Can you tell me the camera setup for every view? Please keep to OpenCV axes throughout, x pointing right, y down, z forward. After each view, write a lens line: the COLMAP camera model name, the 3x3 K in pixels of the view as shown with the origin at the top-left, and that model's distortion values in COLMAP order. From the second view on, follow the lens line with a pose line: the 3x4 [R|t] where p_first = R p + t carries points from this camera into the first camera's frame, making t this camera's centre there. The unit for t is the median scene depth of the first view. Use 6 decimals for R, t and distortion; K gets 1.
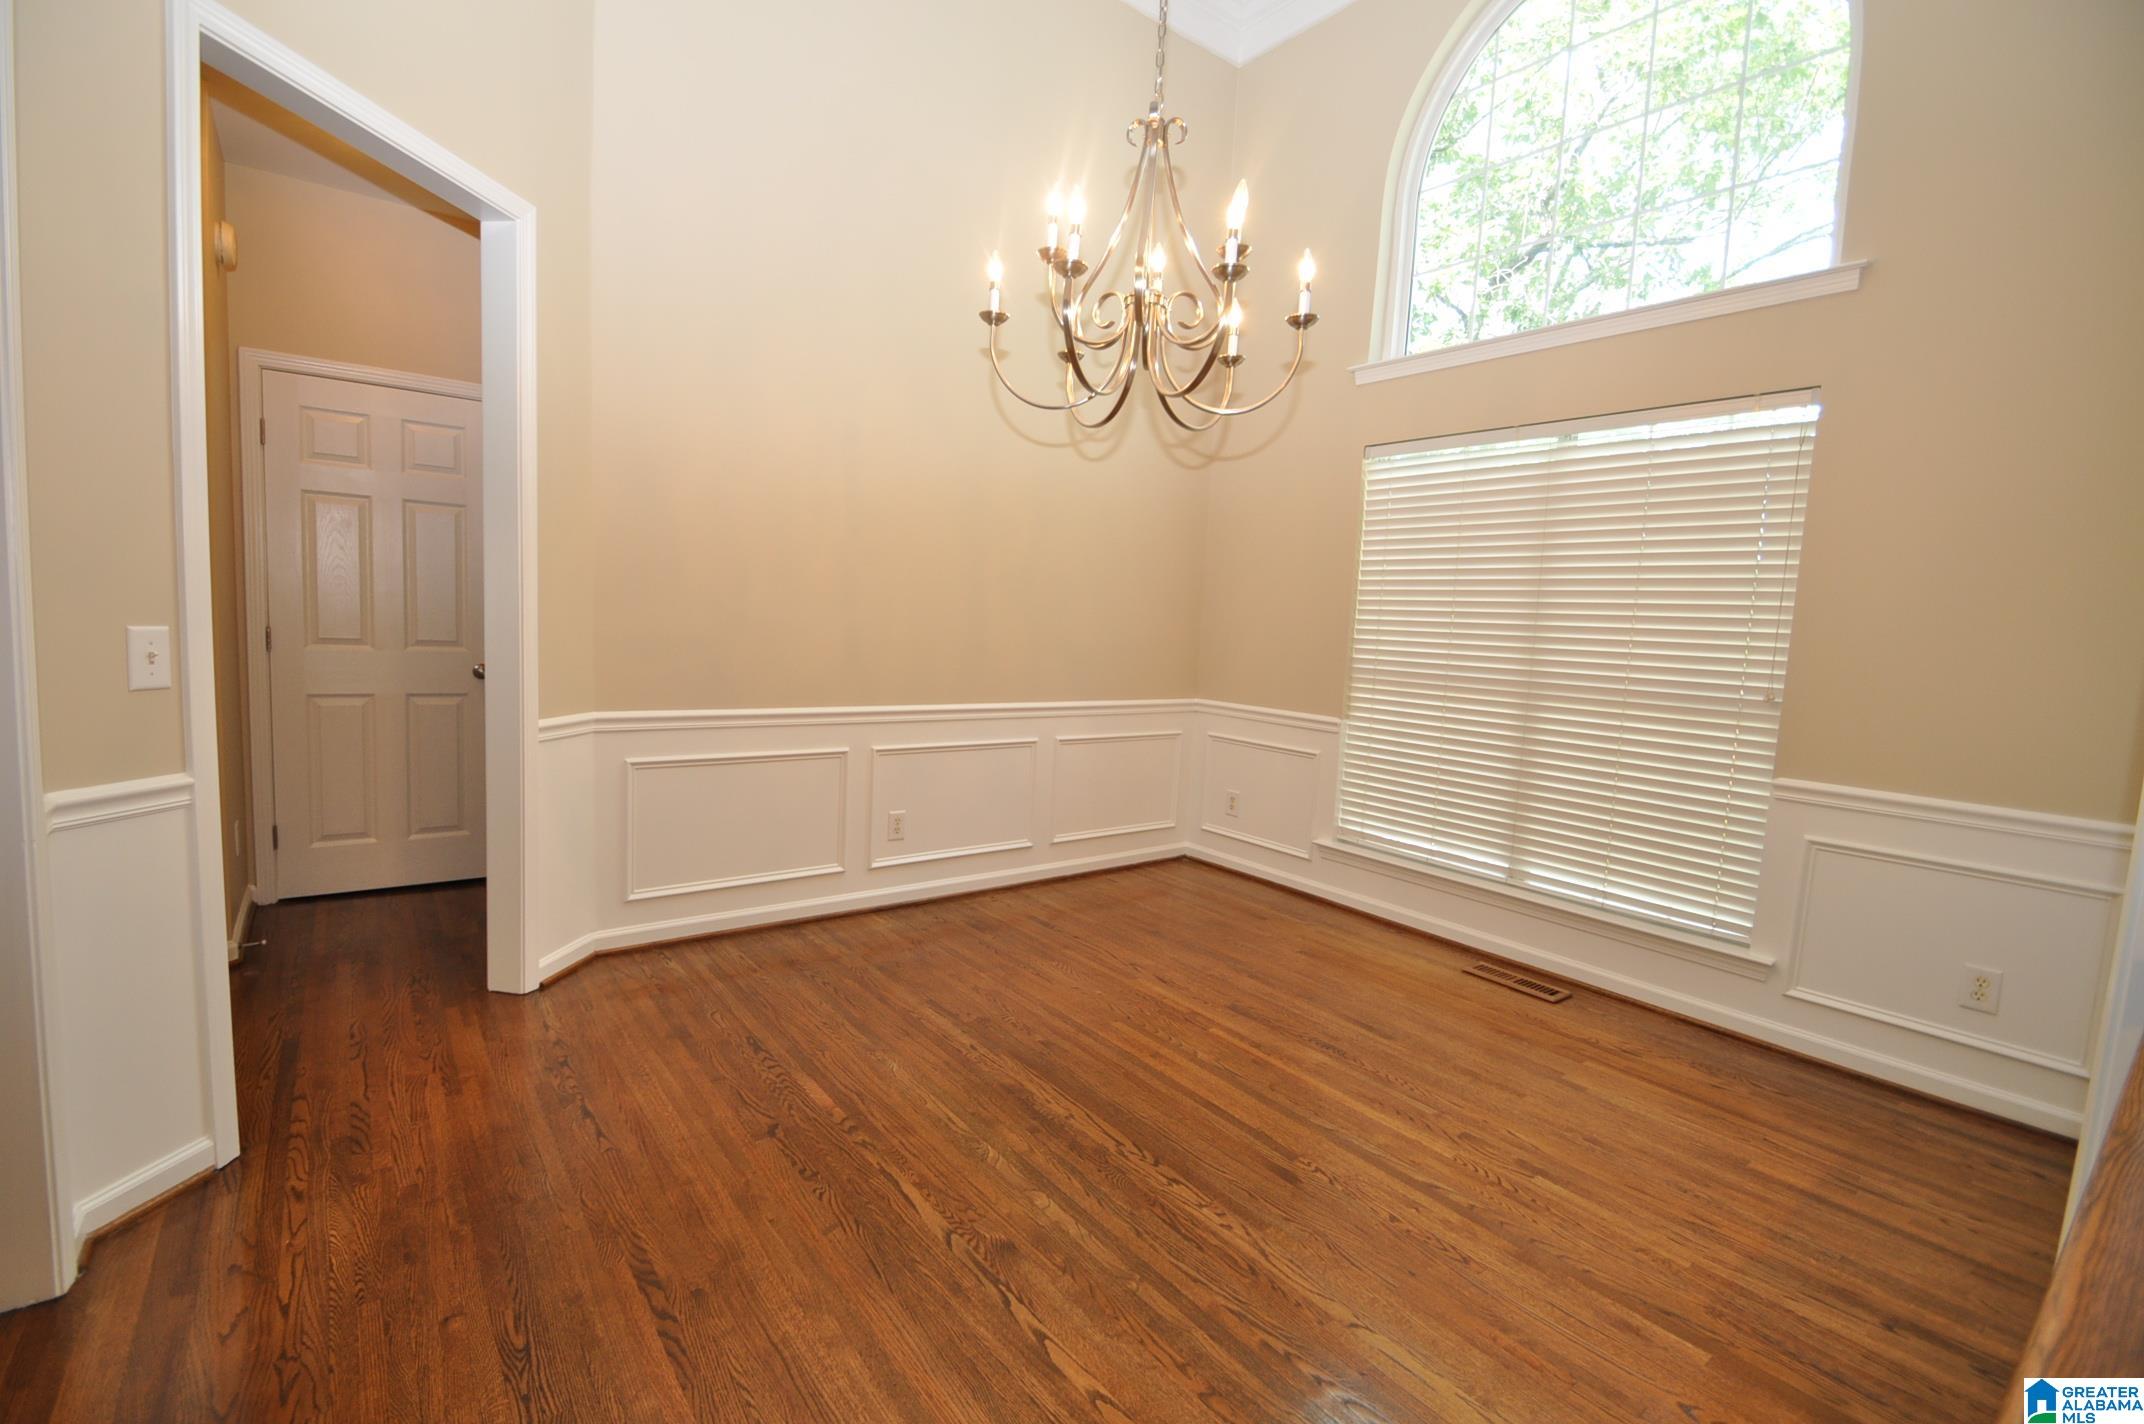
lens RADIAL K [[933.7, 0, 1051.9], [0, 933.7, 707.4], [0, 0, 1]] dist [-0.001035, -0.008144]
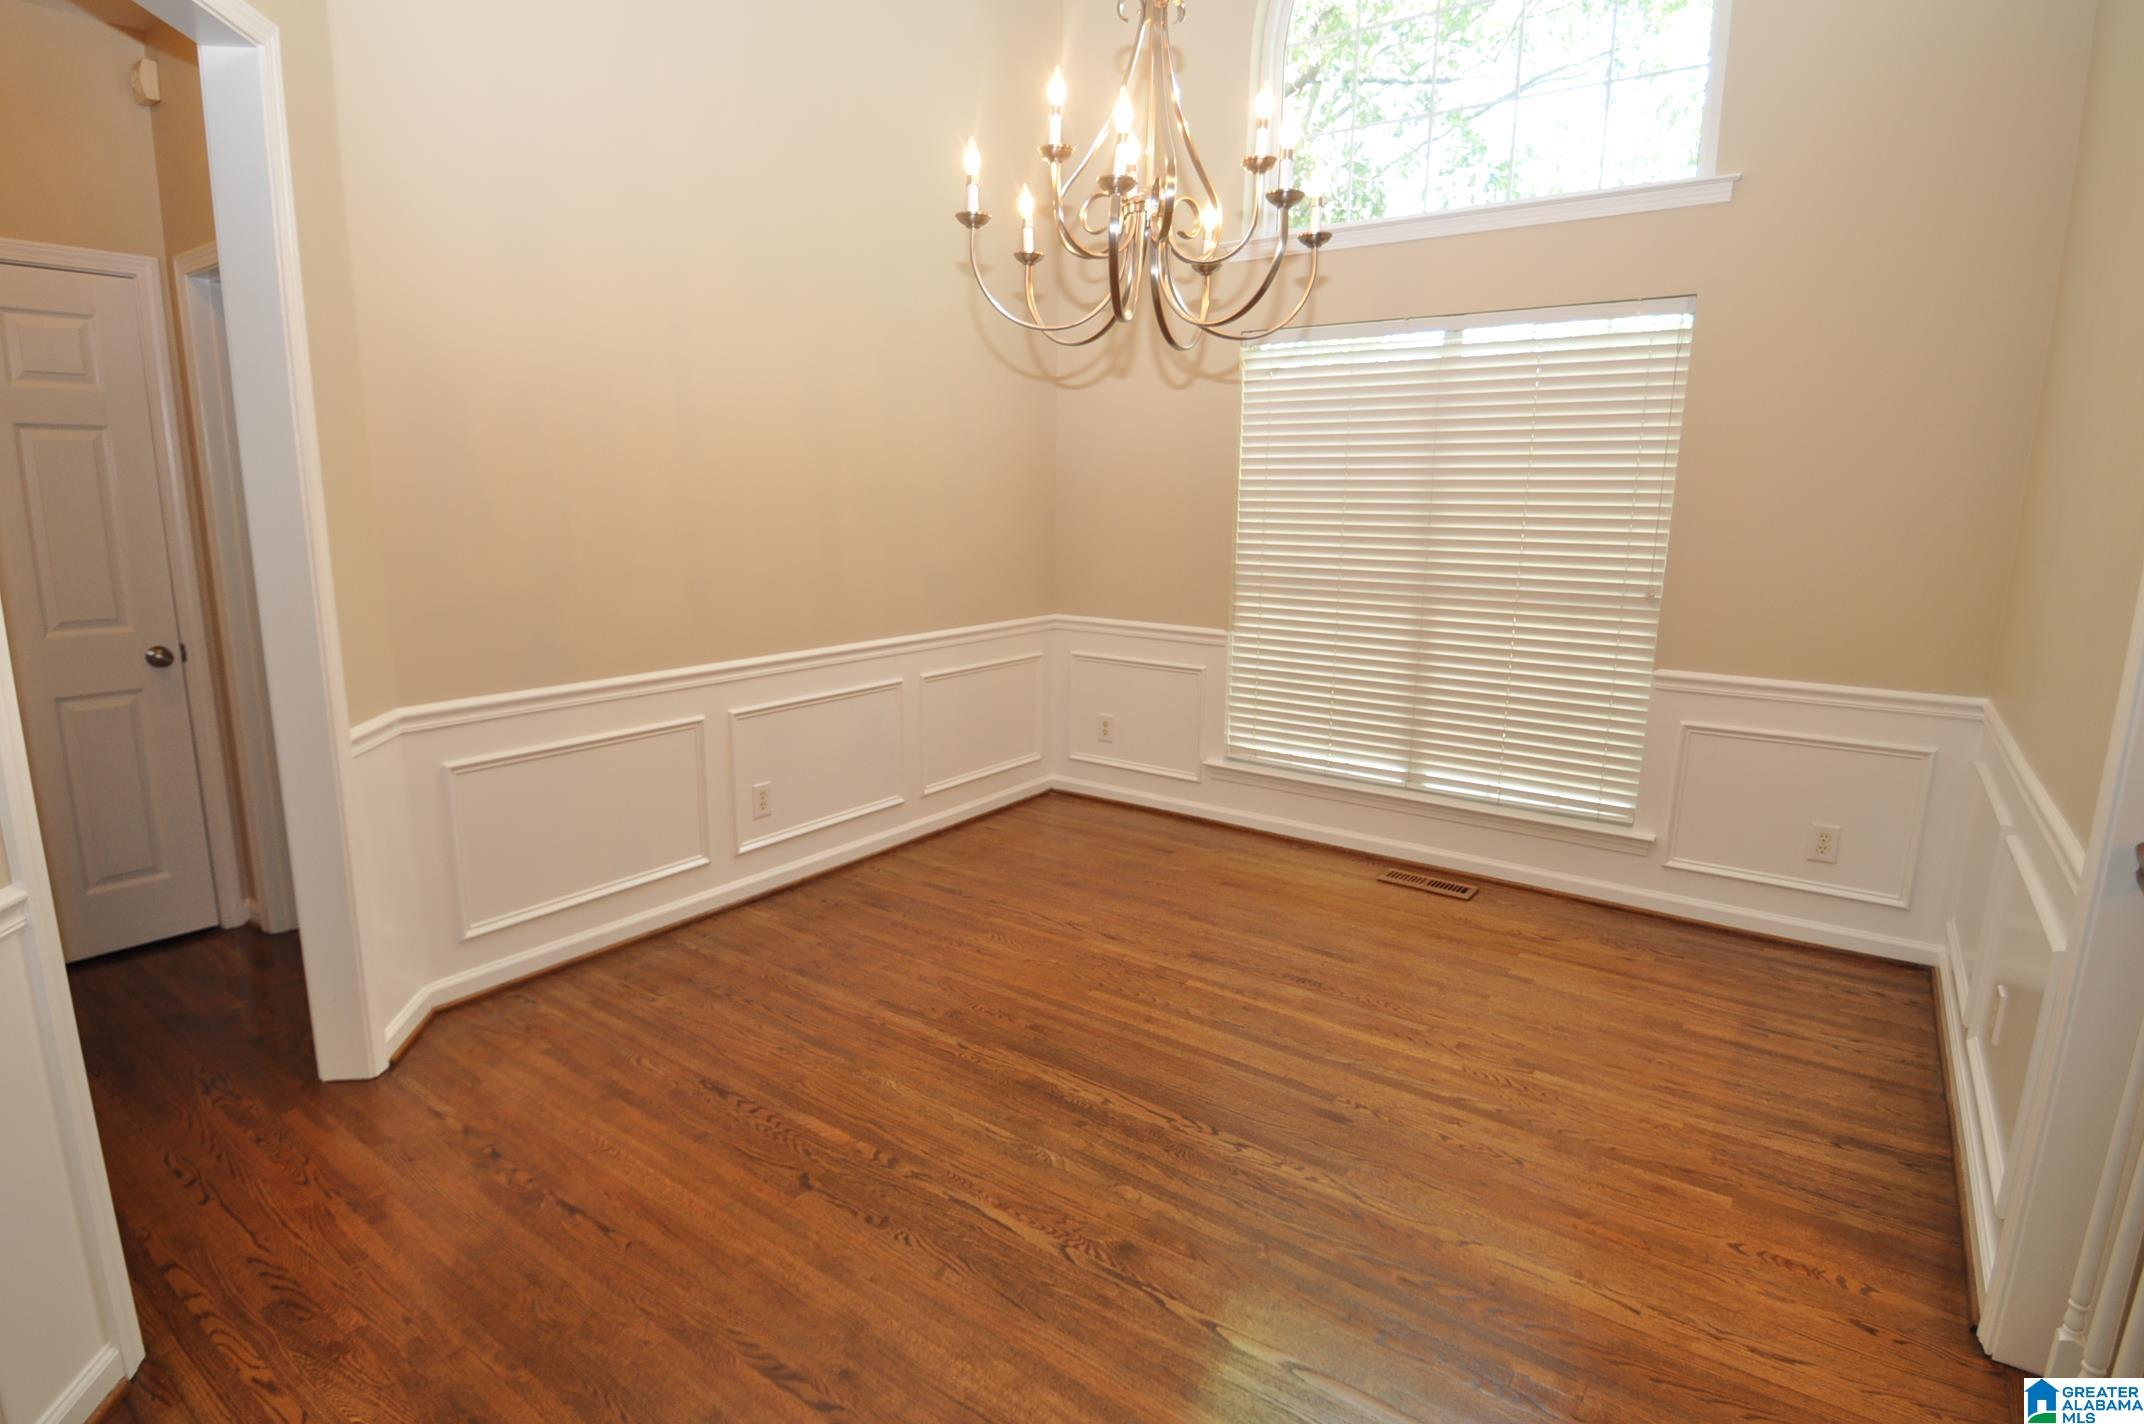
lens RADIAL K [[1083.8, 0, 1074.2], [0, 1083.8, 711.4], [0, 0, 1]] dist [-0.017768, -0.003999]
pose [[0.957474, -0.092058, 0.273440, -0.233066], [0.062931, 0.991547, 0.113462, -0.067180], [-0.281574, -0.091428, 0.955174, -0.000152]]
